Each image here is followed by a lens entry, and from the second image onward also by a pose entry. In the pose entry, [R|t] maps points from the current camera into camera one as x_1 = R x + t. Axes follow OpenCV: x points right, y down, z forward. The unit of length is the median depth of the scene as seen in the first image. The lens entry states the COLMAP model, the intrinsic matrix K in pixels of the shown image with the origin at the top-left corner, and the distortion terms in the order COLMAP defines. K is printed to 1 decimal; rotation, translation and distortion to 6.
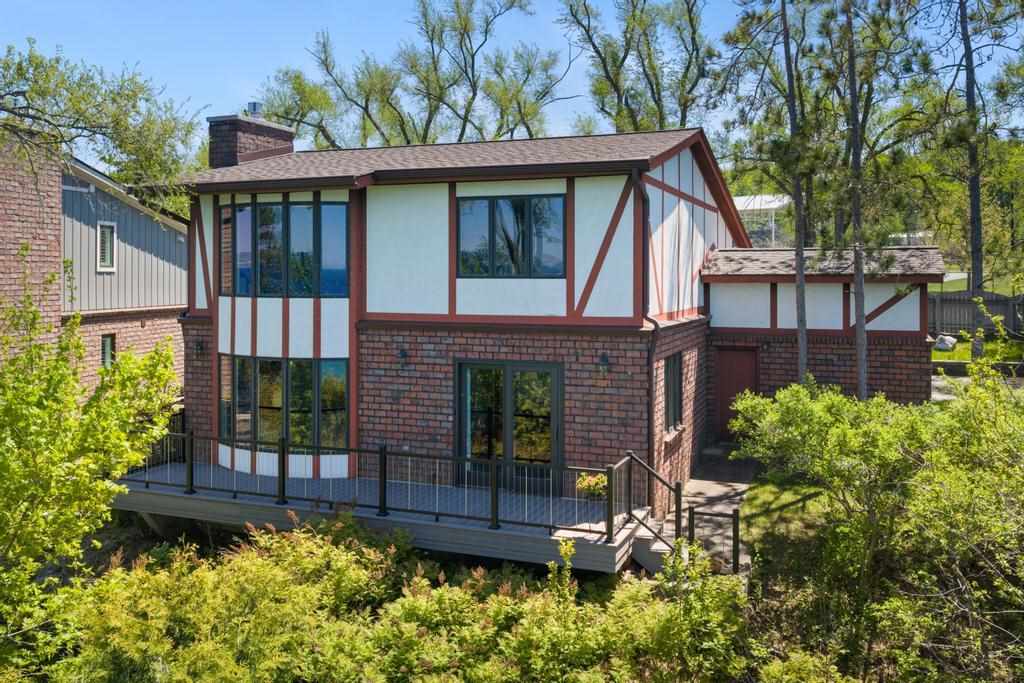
lens RADIAL K [[847.6, 0, 513.0], [0, 847.6, 302.2], [0, 0, 1]] dist [0.000368, -0.003069]
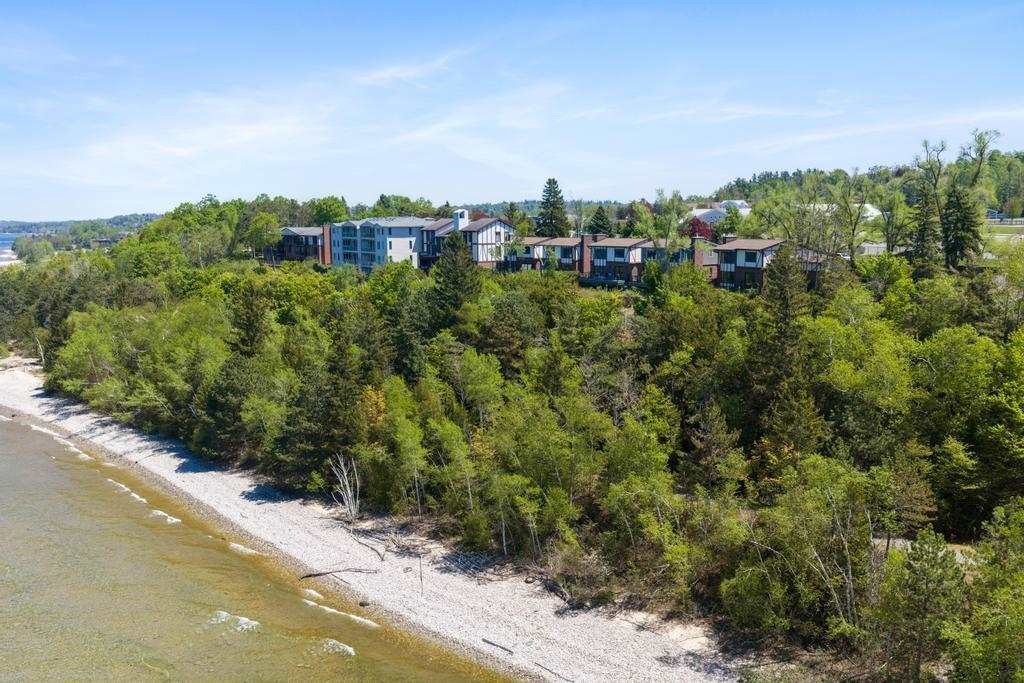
lens RADIAL K [[840.9, 0, 512.0], [0, 840.9, 341.5], [0, 0, 1]] dist [0.049324, -0.115010]
pose [[0.732366, 0.090879, -0.674819, 3.785350], [0.001787, 0.990793, 0.135371, -0.368412], [0.680909, -0.100347, 0.725461, -6.401132]]
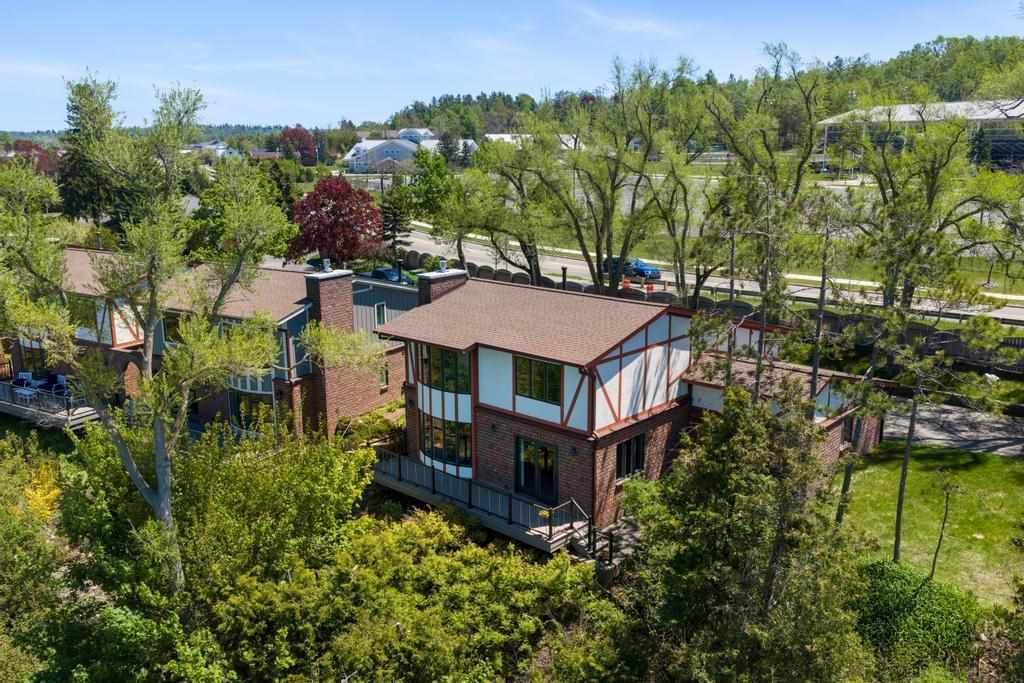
lens RADIAL K [[873.3, 0, 512.0], [0, 873.3, 341.5], [0, 0, 1]] dist [0.002741, -0.013103]
pose [[0.927575, 0.075517, -0.365925, 0.670906], [0.003562, 0.977530, 0.210765, -0.586746], [0.373619, -0.196803, 0.906464, -0.848925]]
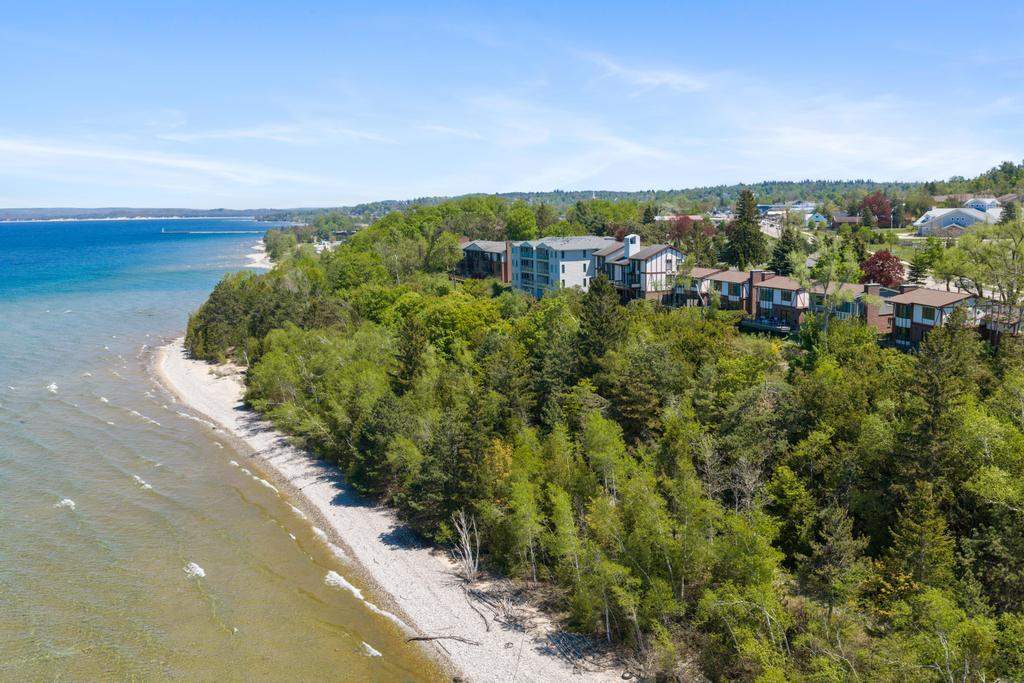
lens RADIAL K [[873.3, 0, 512.0], [0, 873.3, 341.5], [0, 0, 1]] dist [0.002741, -0.013103]
pose [[0.530351, 0.116215, -0.839775, 4.215706], [0.013860, 0.989239, 0.145652, -0.935647], [0.847665, -0.088886, 0.523033, -5.670297]]
